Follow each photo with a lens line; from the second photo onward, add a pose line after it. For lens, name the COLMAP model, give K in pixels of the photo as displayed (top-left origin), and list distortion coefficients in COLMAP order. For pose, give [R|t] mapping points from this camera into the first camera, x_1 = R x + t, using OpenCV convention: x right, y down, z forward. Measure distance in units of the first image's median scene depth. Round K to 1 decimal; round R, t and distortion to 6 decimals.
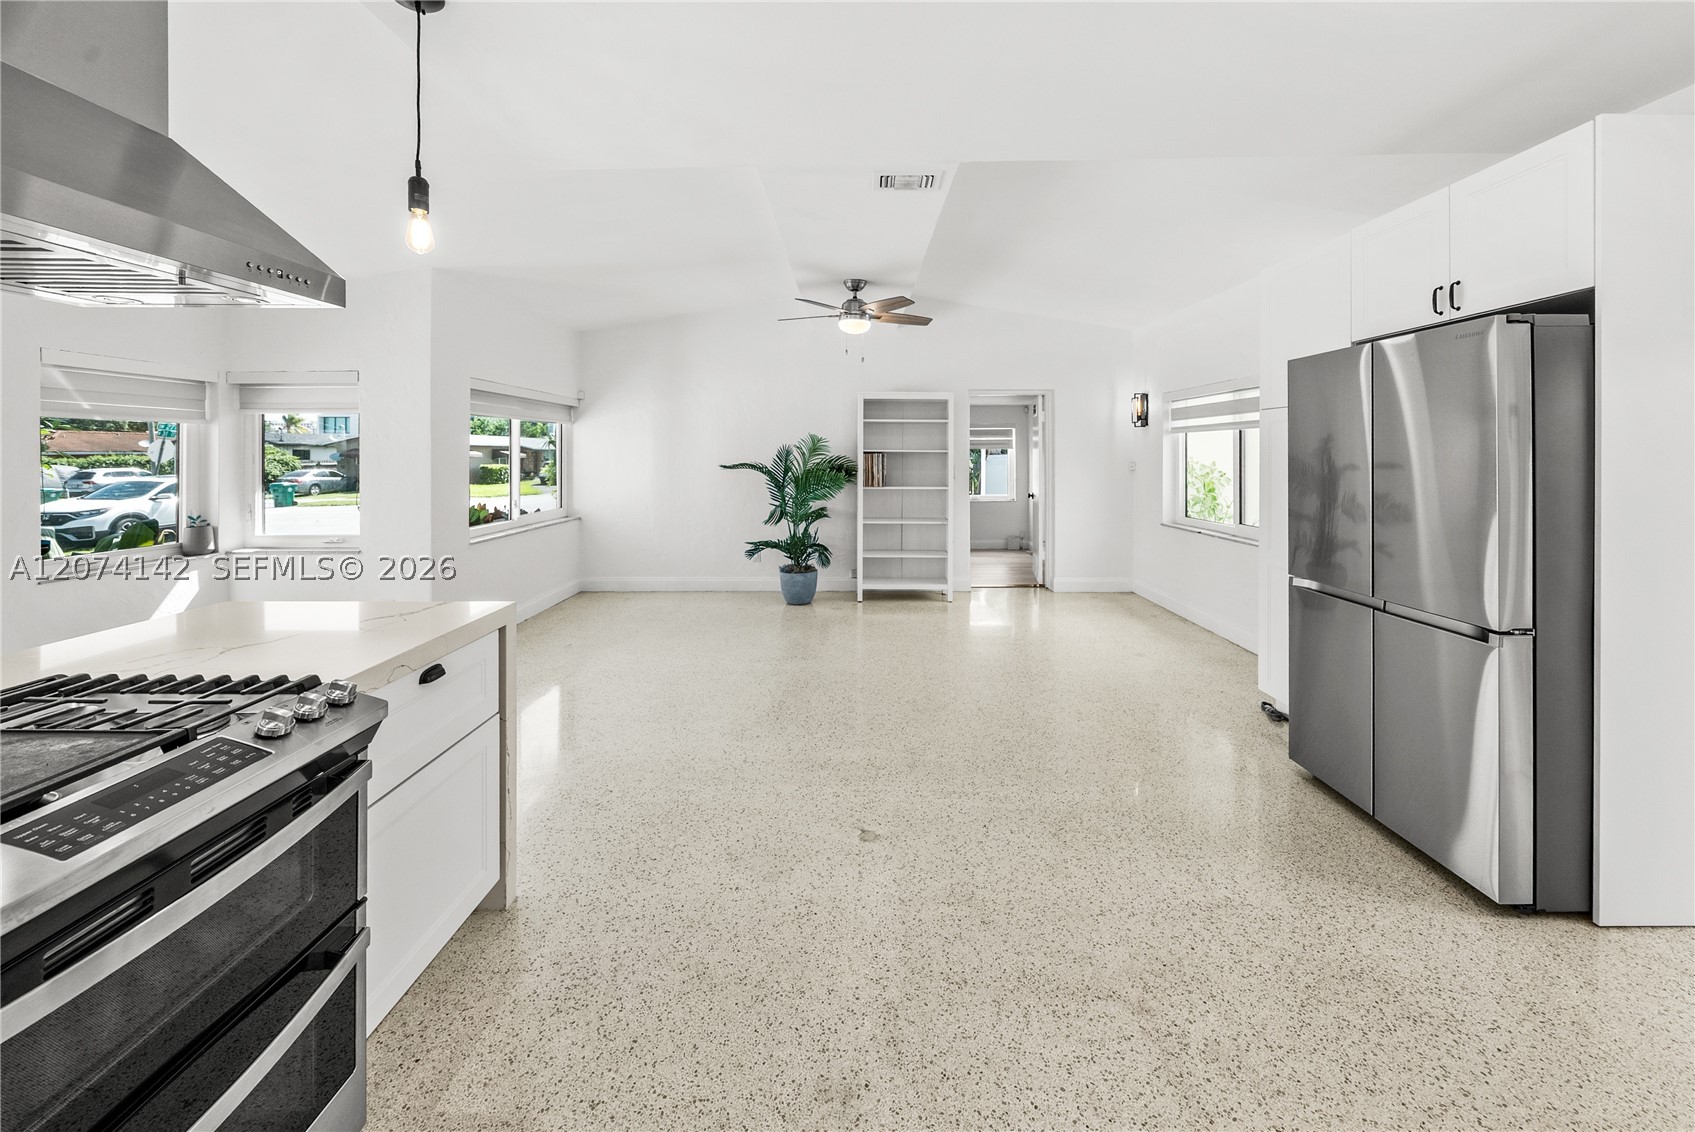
lens RADIAL K [[623.5, 0, 850.8], [0, 623.5, 443.5], [0, 0, 1]] dist [-0.003084, -0.000311]
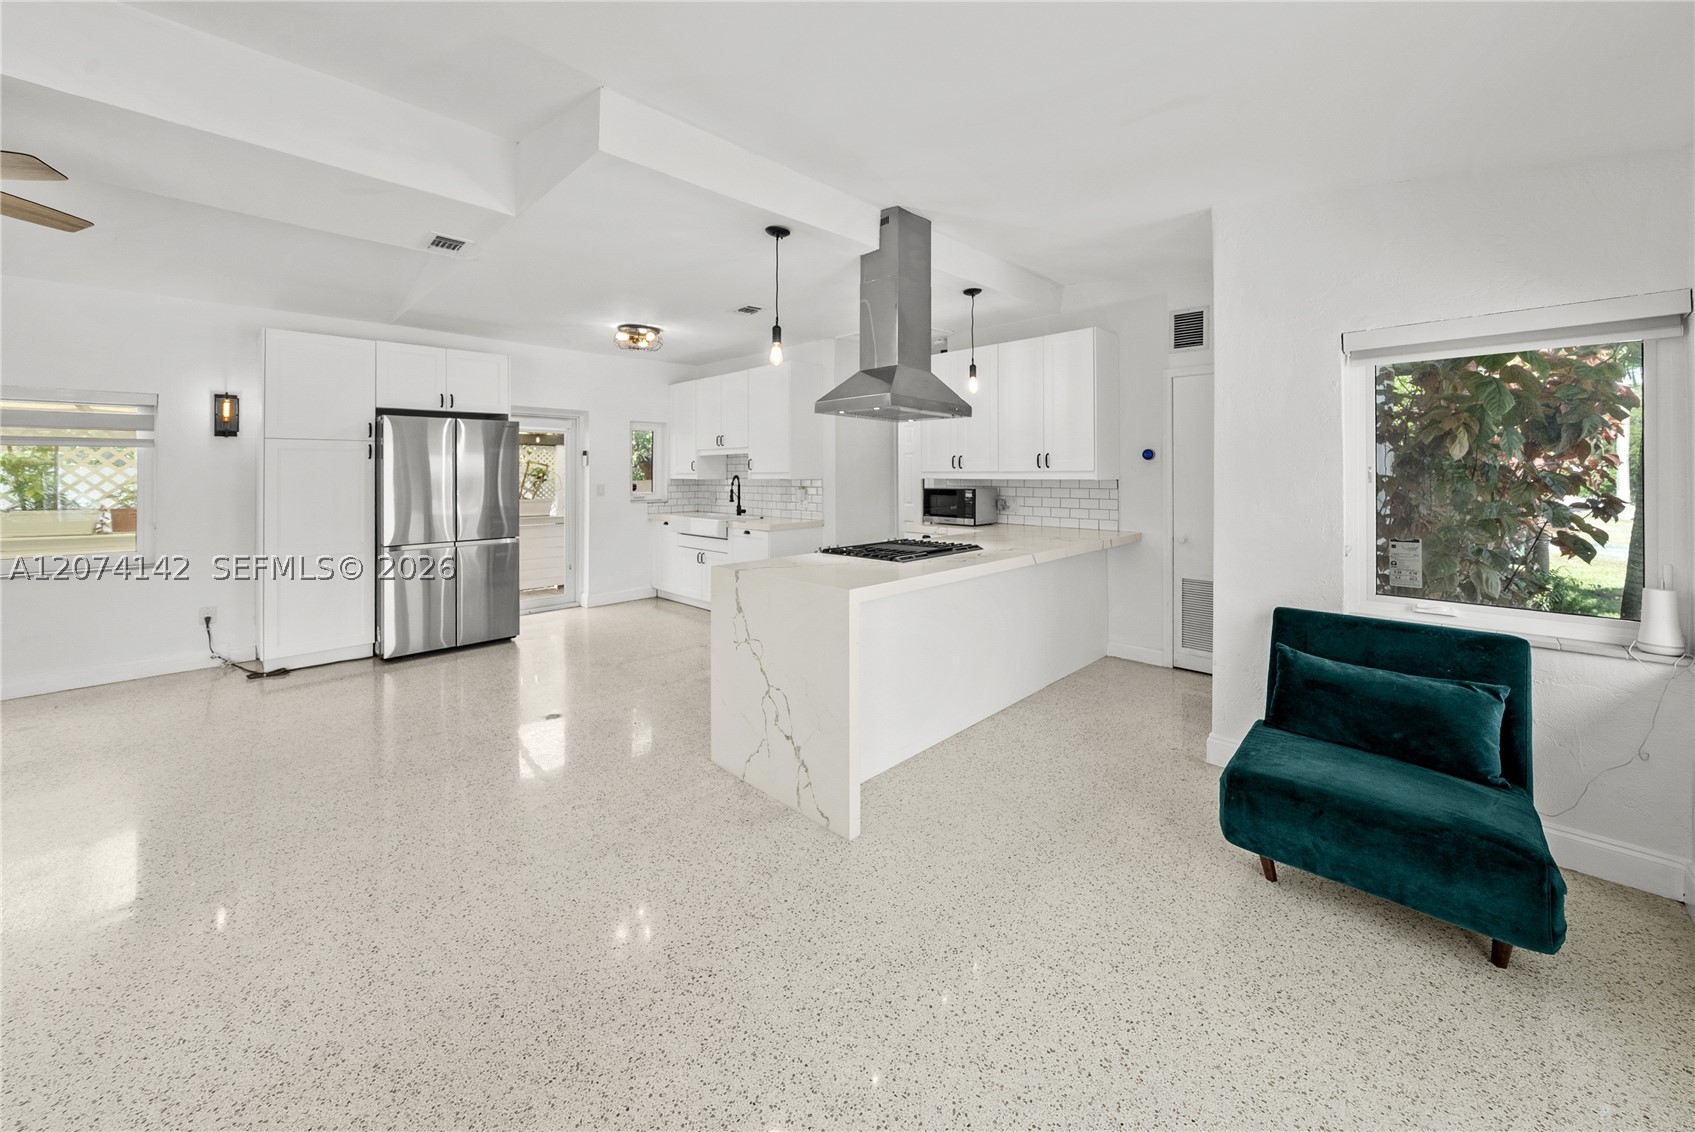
lens RADIAL K [[627.3, 0, 871.1], [0, 627.3, 468.4], [0, 0, 1]] dist [-0.000208, -0.000185]
pose [[-0.738291, 0.008647, 0.674427, -0.837431], [-0.005491, 0.999808, -0.018829, 0.018018], [-0.674460, -0.017605, -0.738101, 0.844925]]
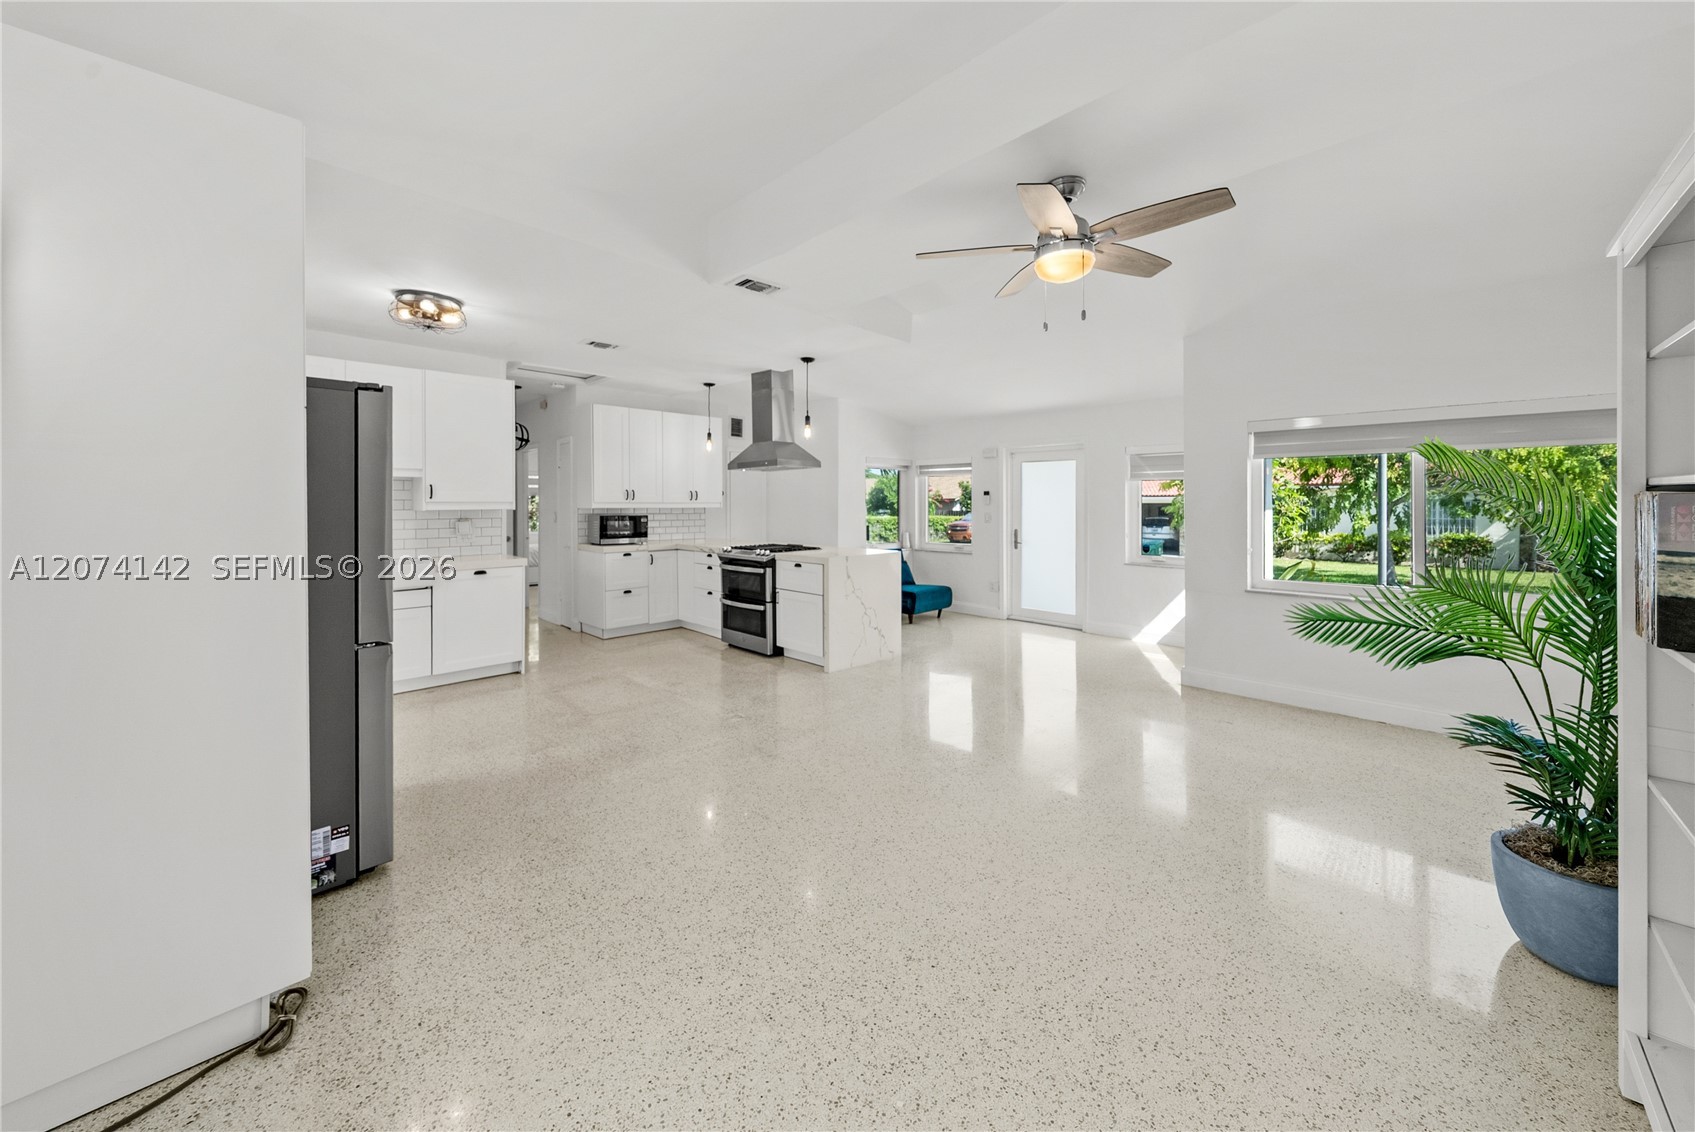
lens RADIAL K [[596.8, 0, 847.5], [0, 596.8, 503.2], [0, 0, 1]] dist [-0.001153, -0.000056]
pose [[-0.695736, 0.002278, -0.718294, 0.532929], [0.010679, 0.999917, -0.007173, 0.019420], [0.718219, -0.012661, -0.695702, 1.253007]]
